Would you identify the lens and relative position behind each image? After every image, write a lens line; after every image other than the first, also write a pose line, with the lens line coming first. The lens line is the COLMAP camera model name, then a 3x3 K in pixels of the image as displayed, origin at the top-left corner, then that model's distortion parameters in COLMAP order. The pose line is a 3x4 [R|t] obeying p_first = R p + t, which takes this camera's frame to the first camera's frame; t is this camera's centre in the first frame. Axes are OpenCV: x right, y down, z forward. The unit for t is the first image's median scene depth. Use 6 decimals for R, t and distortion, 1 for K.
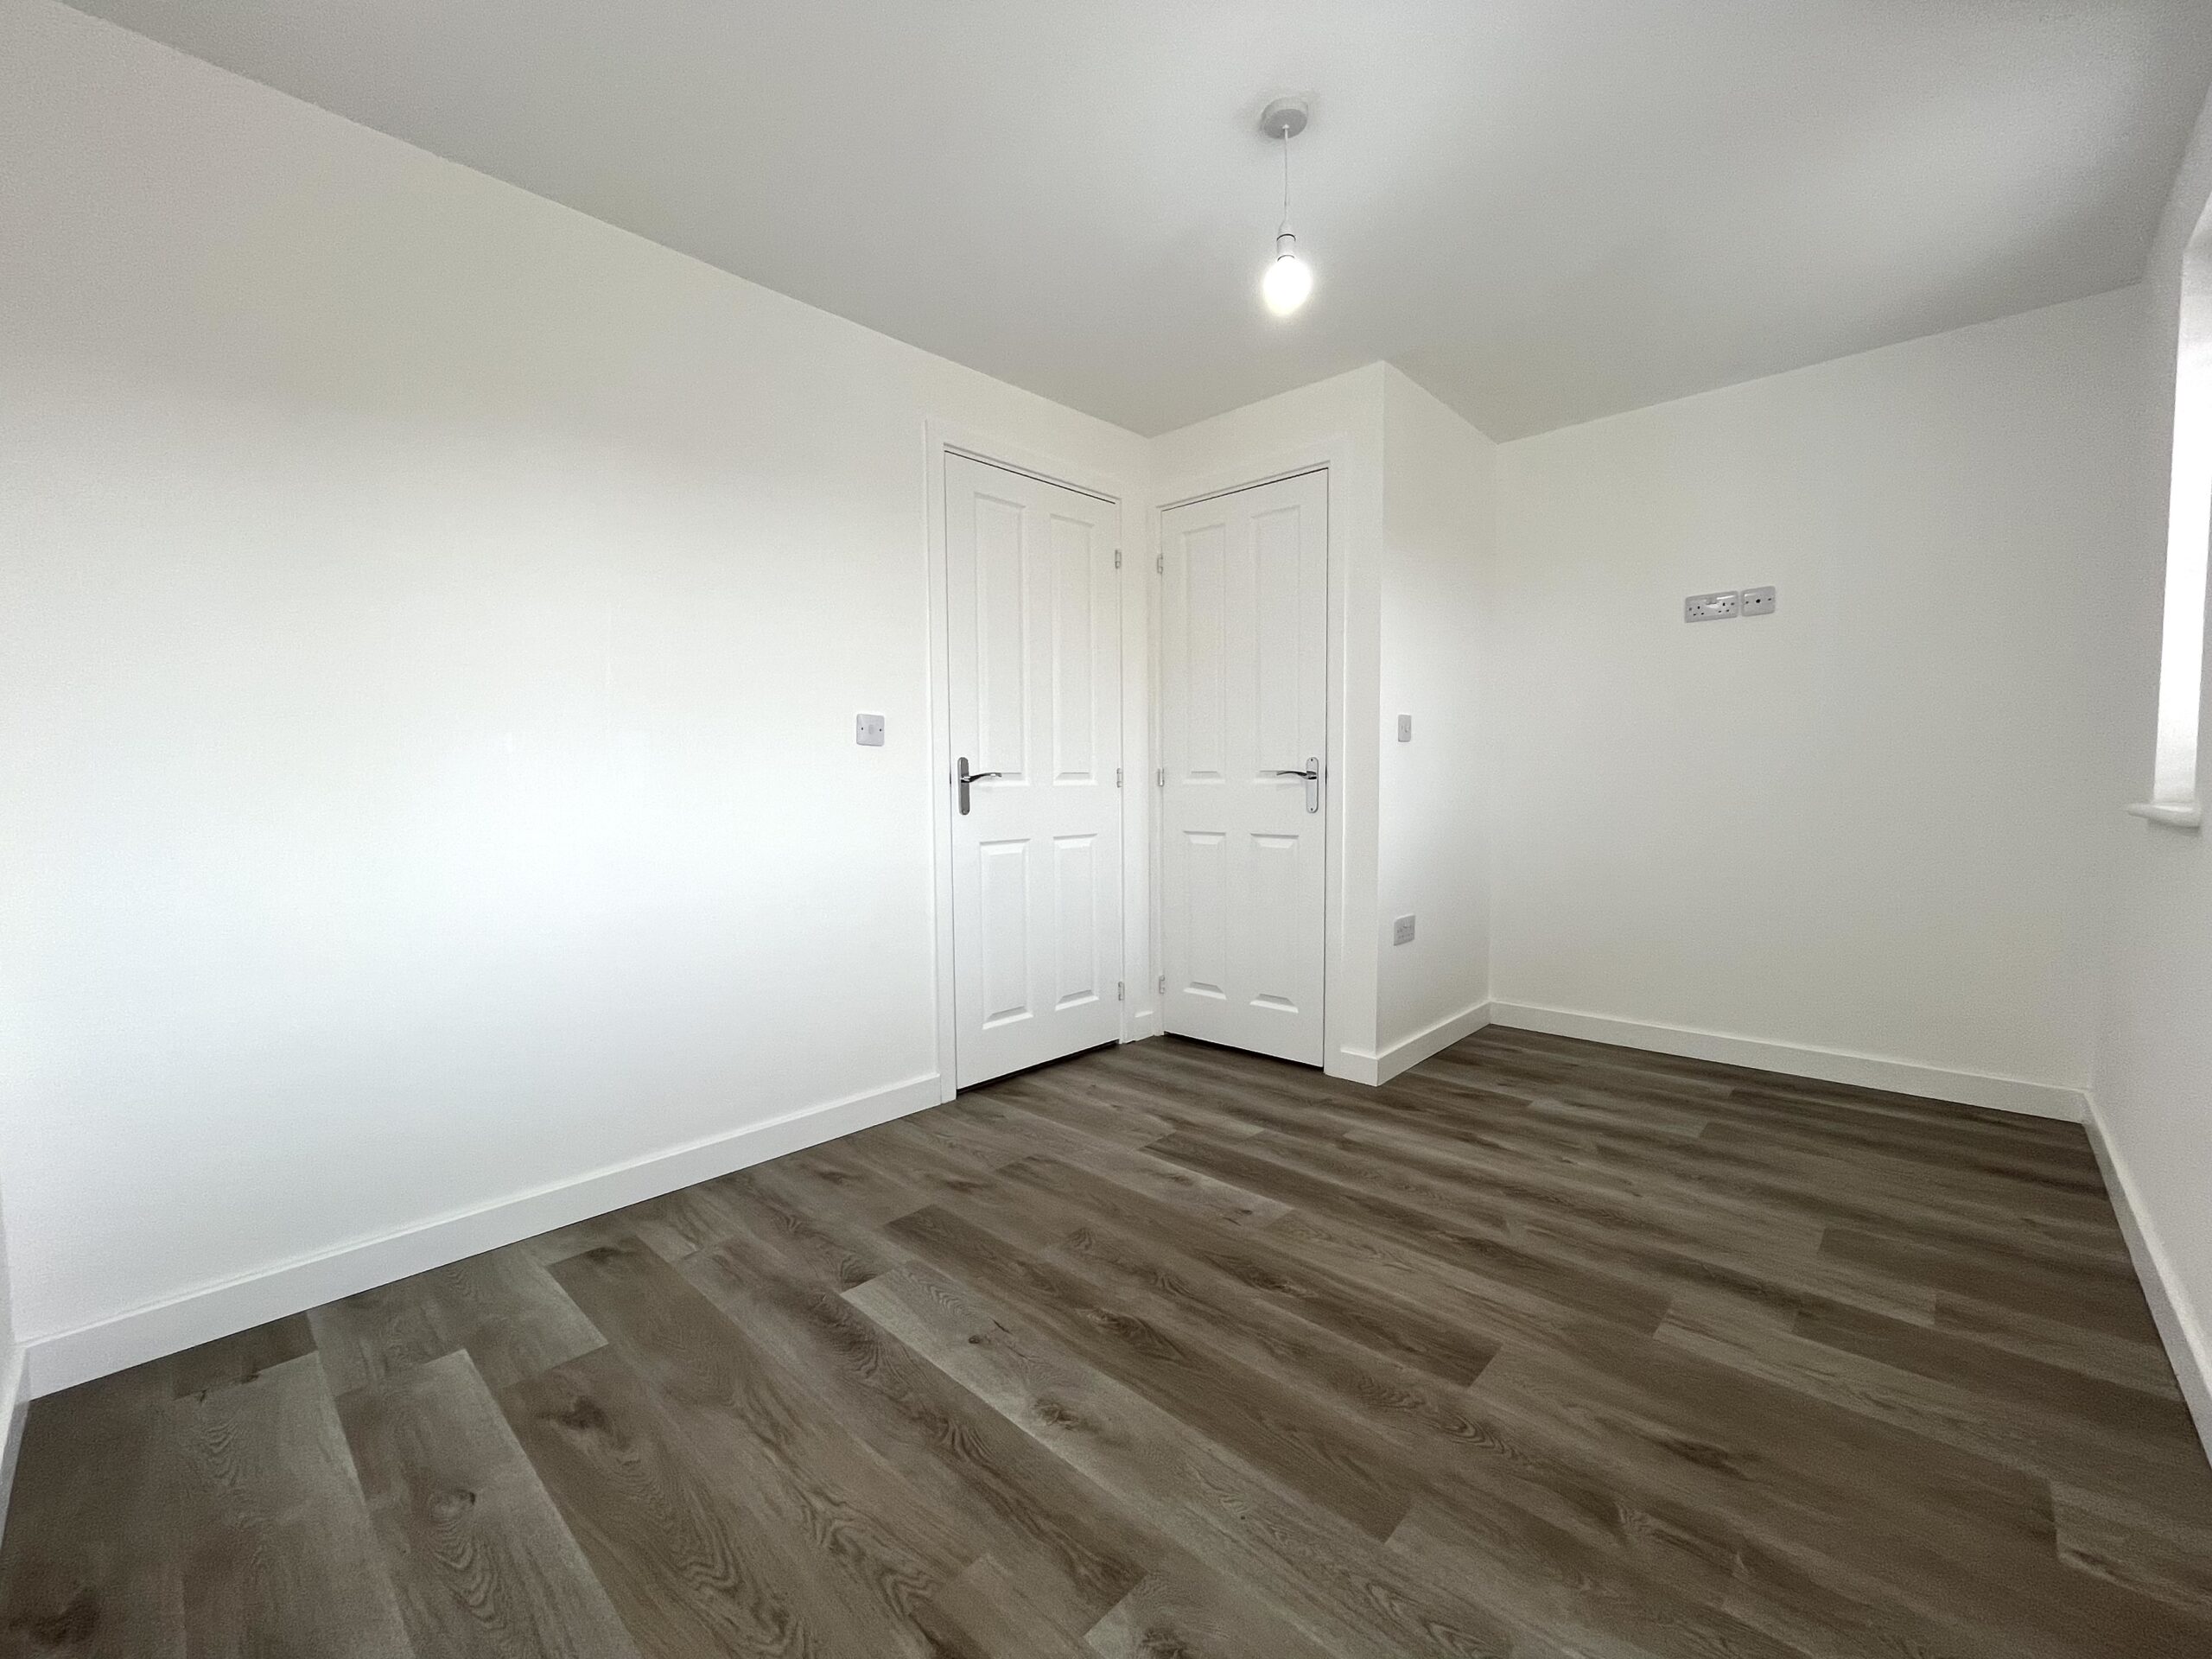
lens RADIAL K [[911.4, 0, 1100.5], [0, 911.4, 831.1], [0, 0, 1]] dist [-0.007433, 0.000548]
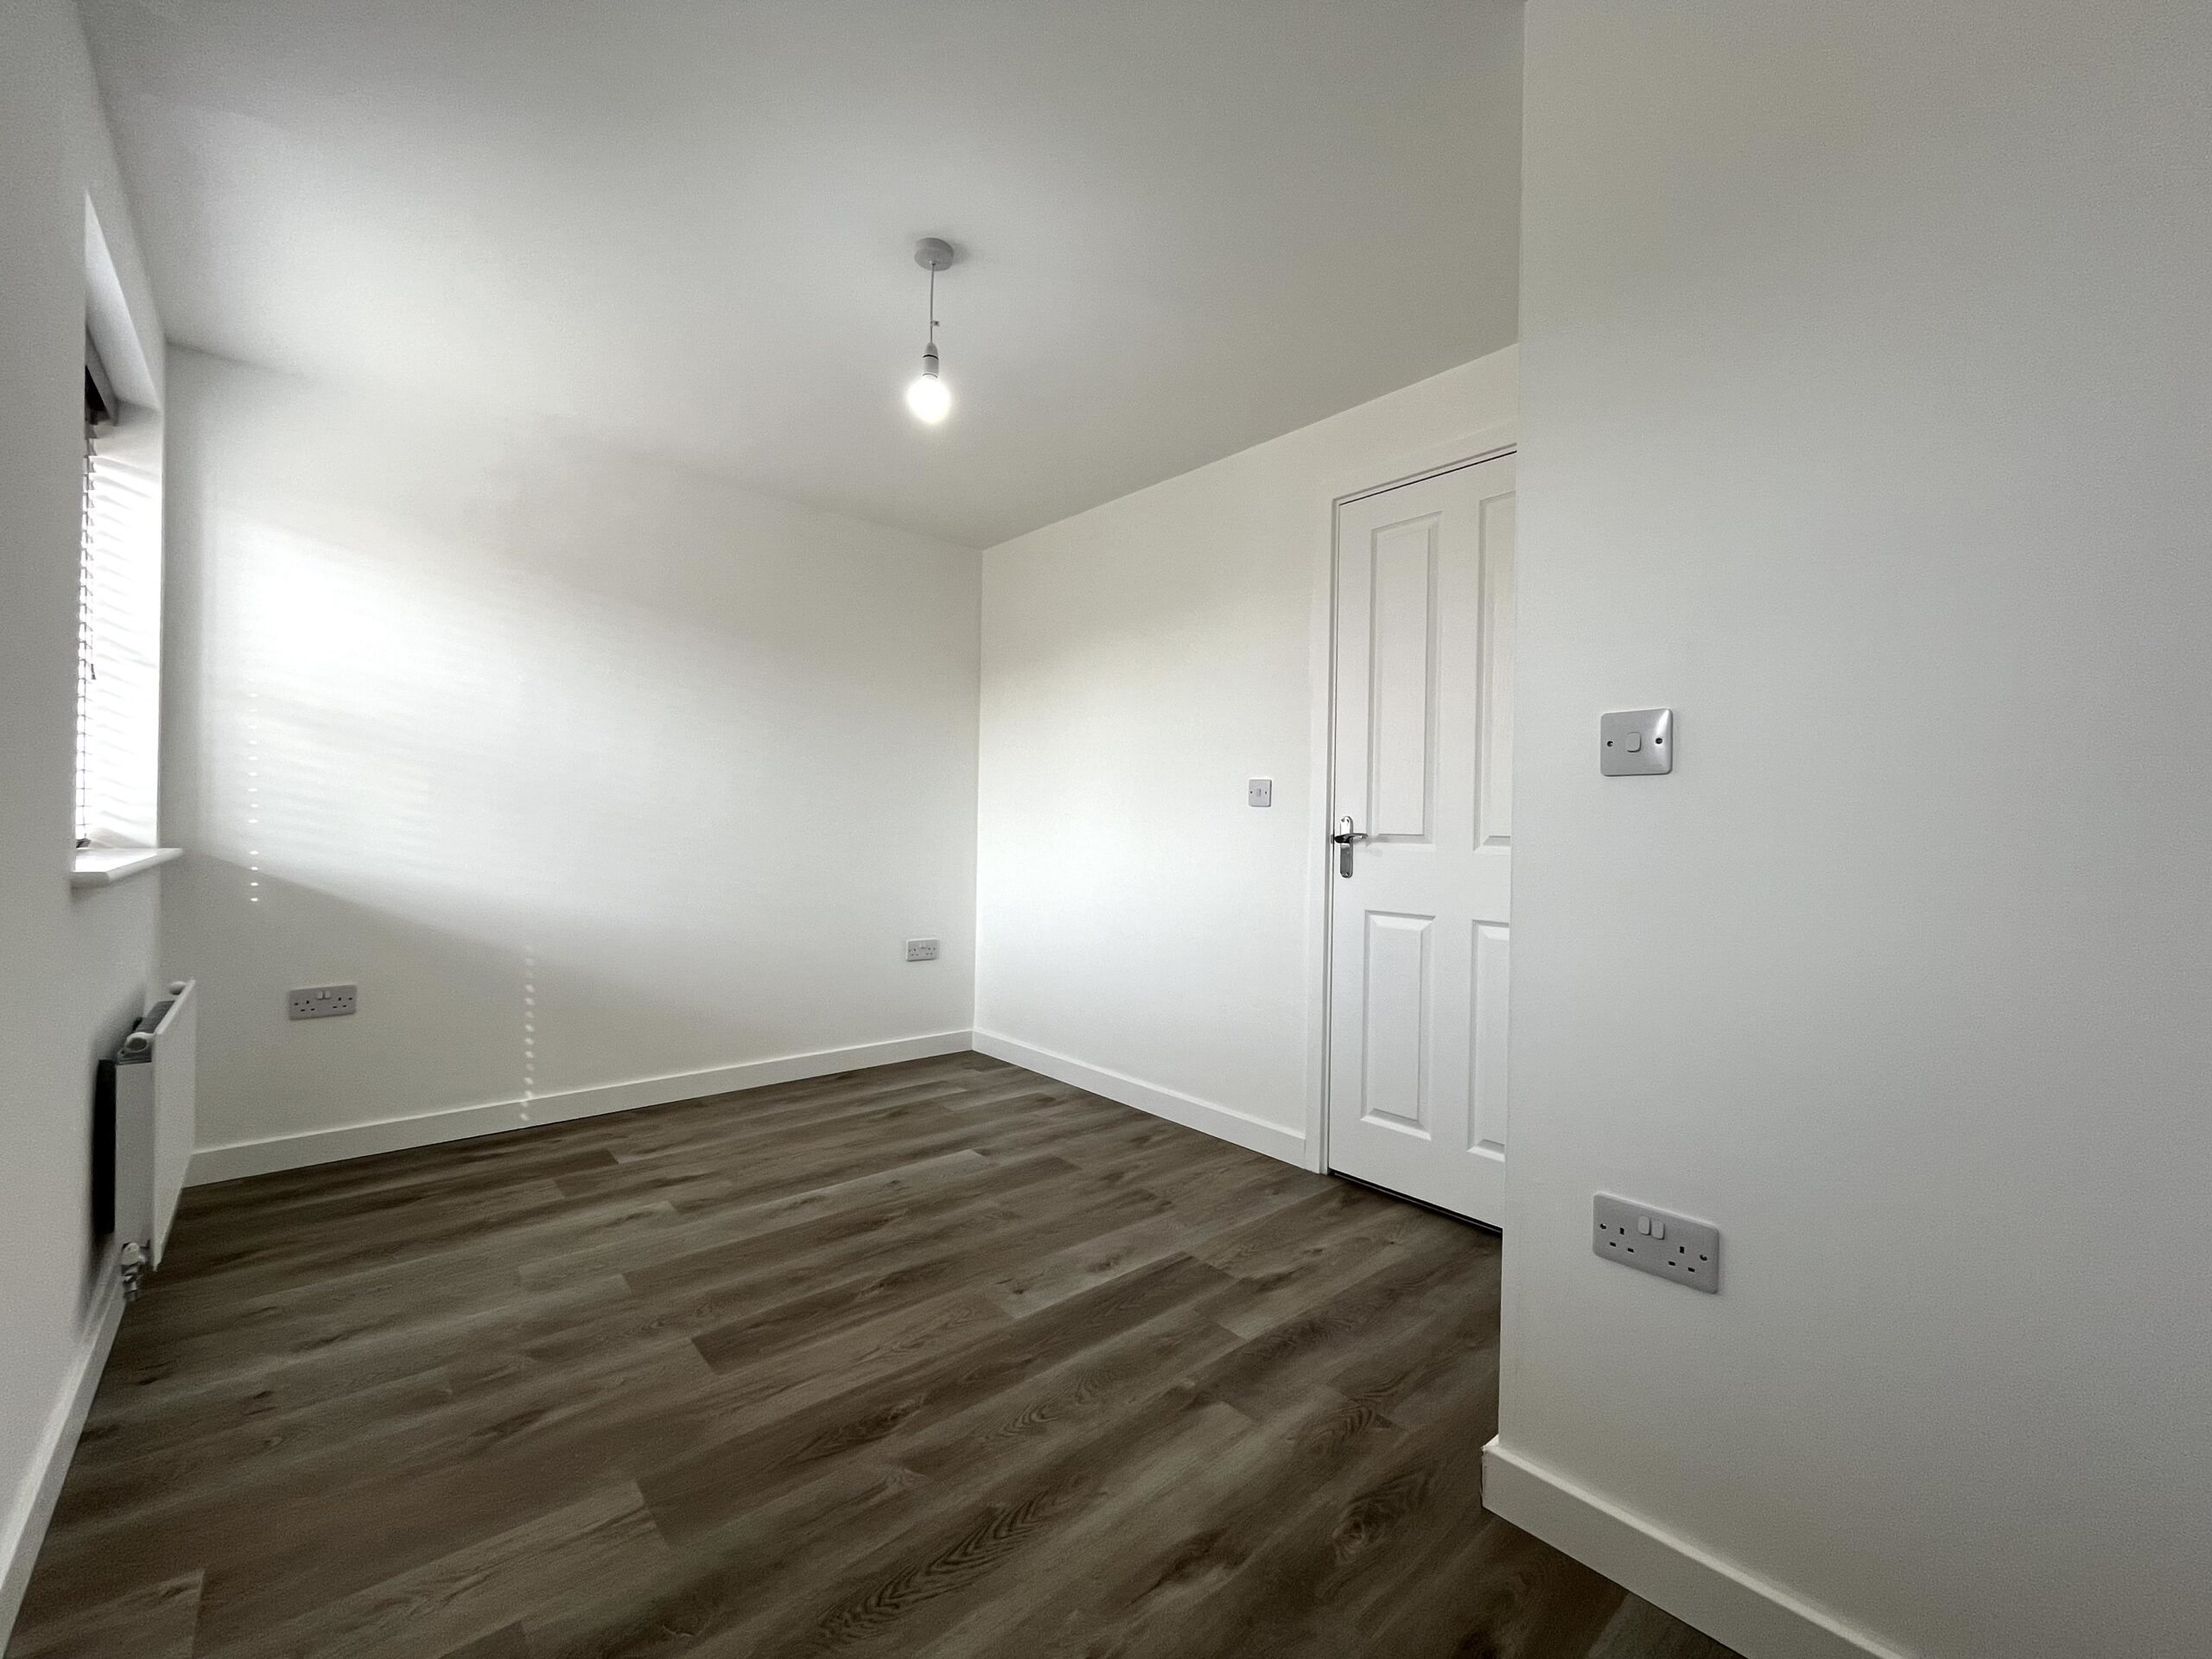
lens RADIAL K [[911.4, 0, 1100.5], [0, 911.4, 831.1], [0, 0, 1]] dist [-0.007433, 0.000548]
pose [[-0.097183, 0.014710, -0.995158, 1.070877], [-0.076601, 0.996814, 0.022215, -0.089040], [0.992314, 0.078389, -0.095747, 1.111888]]
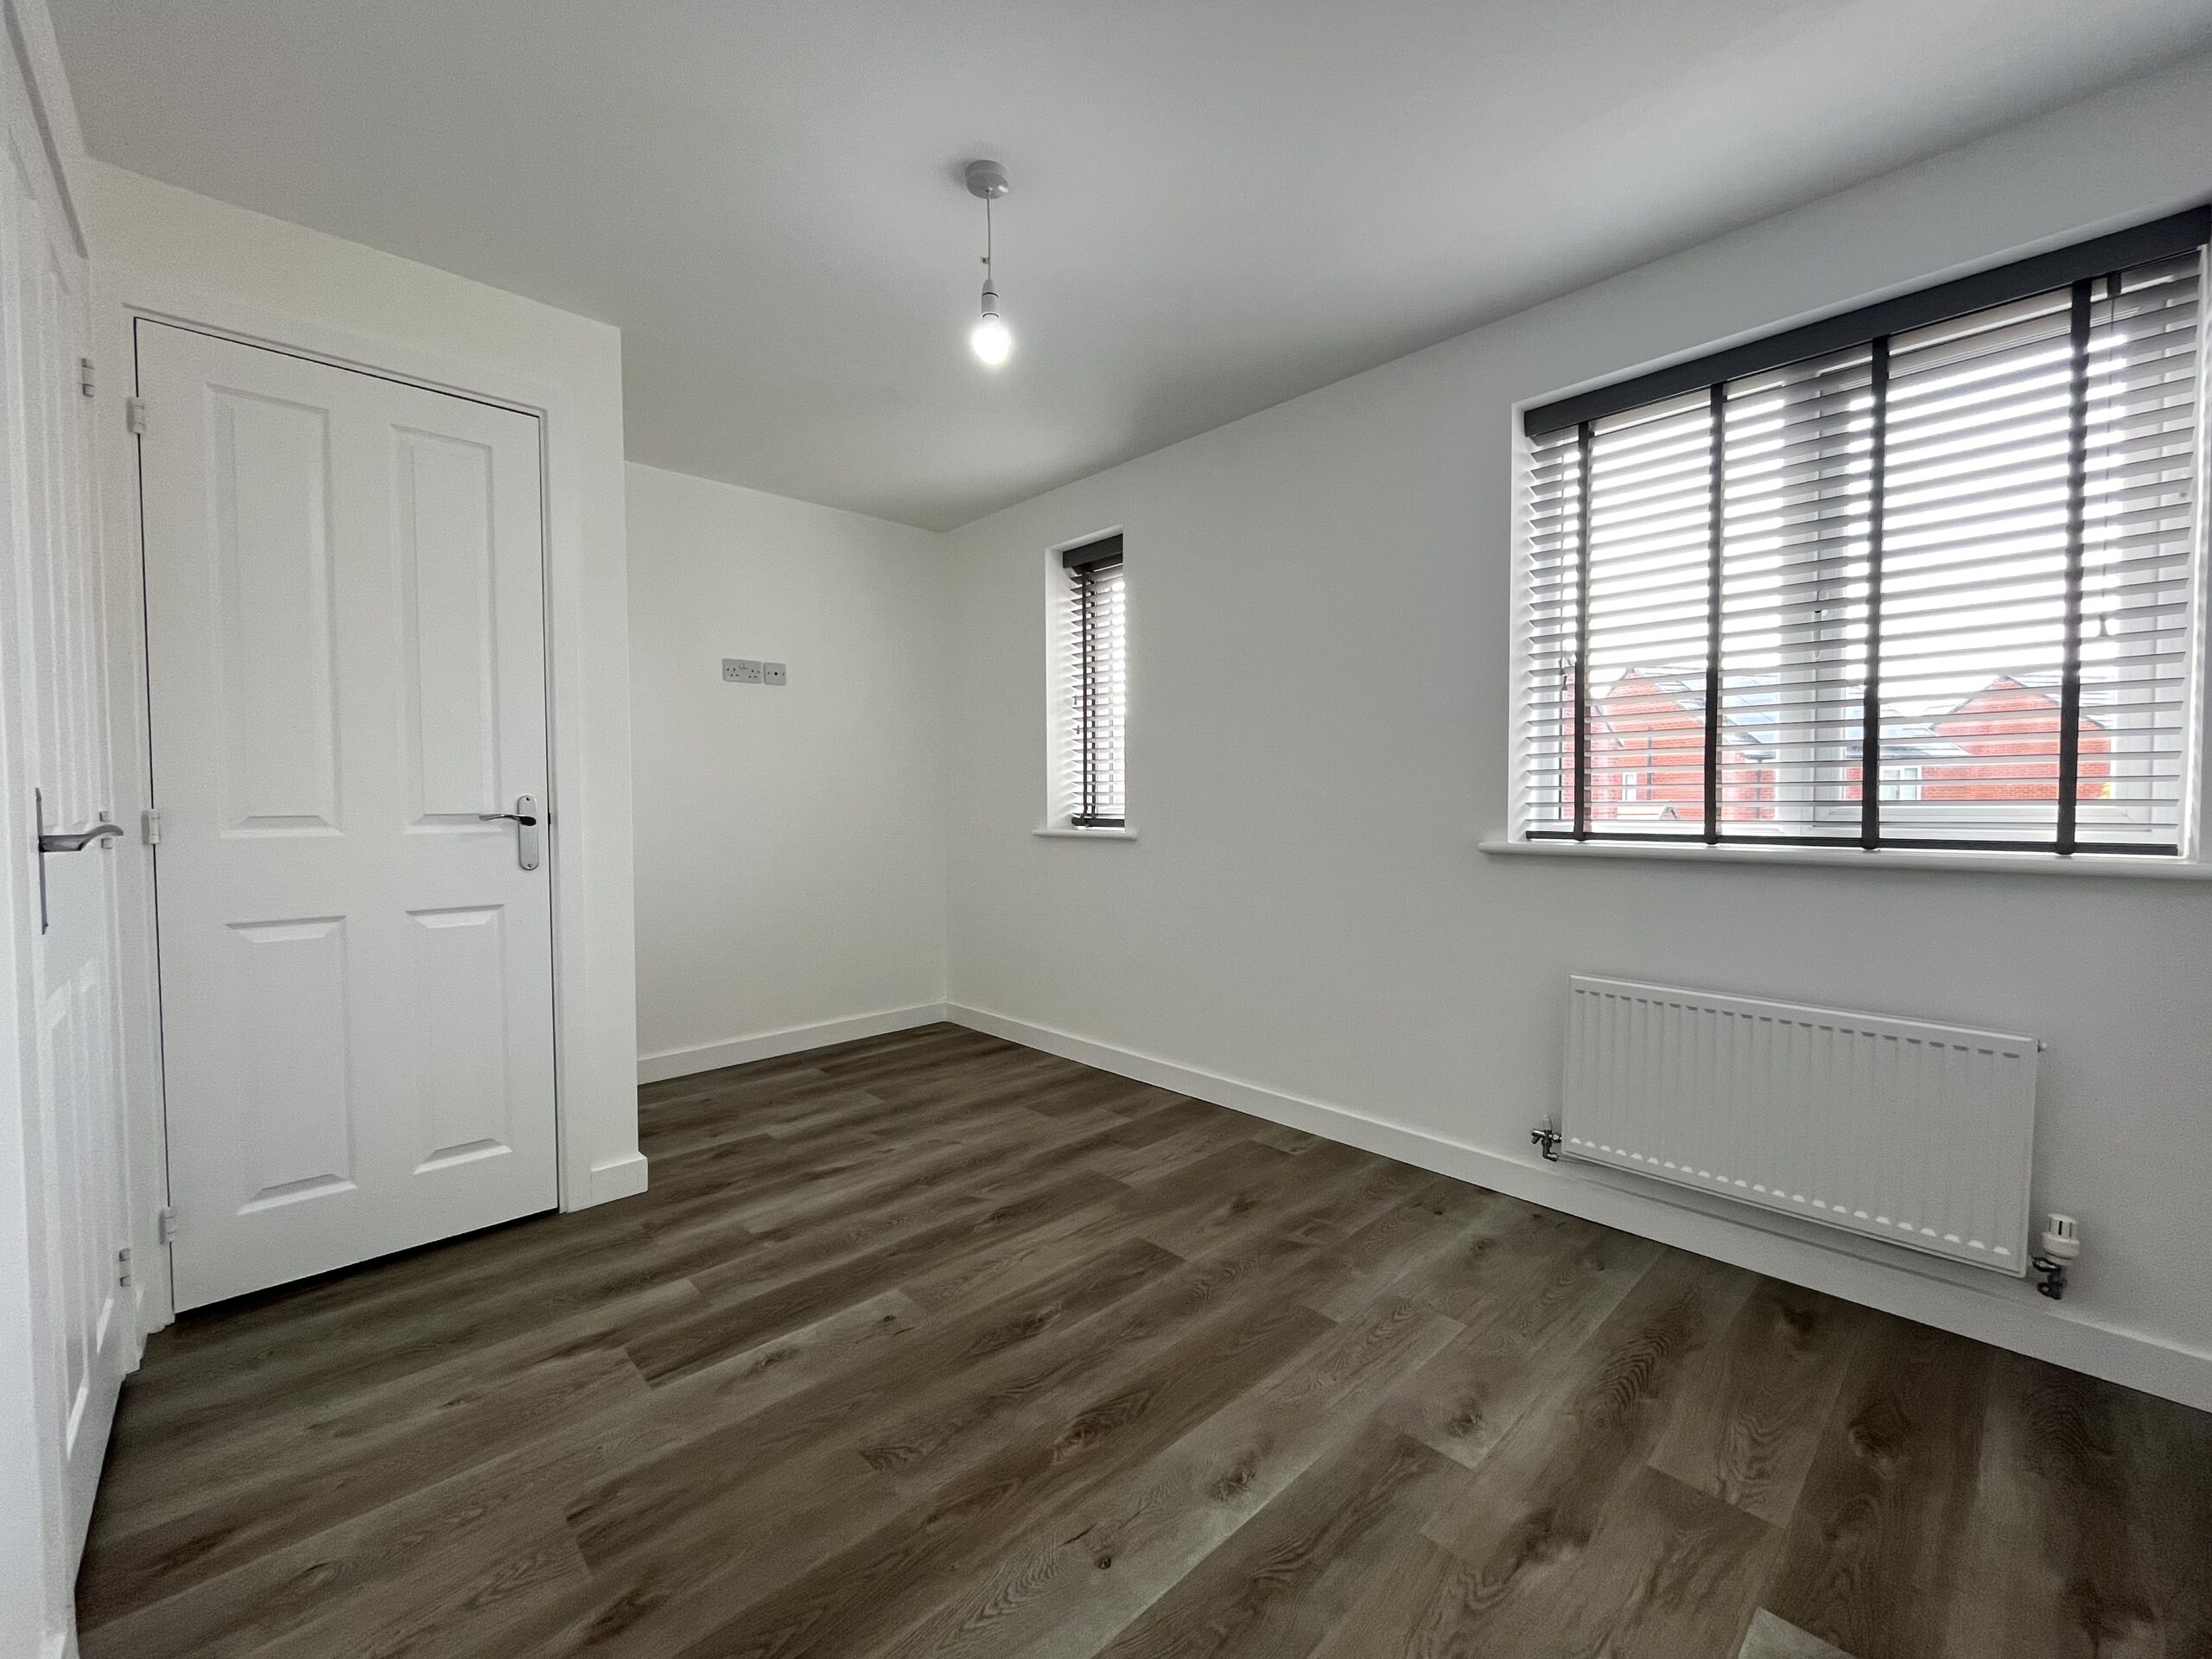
lens RADIAL K [[911.4, 0, 1100.5], [0, 911.4, 831.1], [0, 0, 1]] dist [-0.007433, 0.000548]
pose [[0.054967, -0.026702, 0.998131, -0.673425], [0.064281, 0.997663, 0.023150, -0.055875], [-0.996417, 0.062889, 0.056555, 0.700788]]
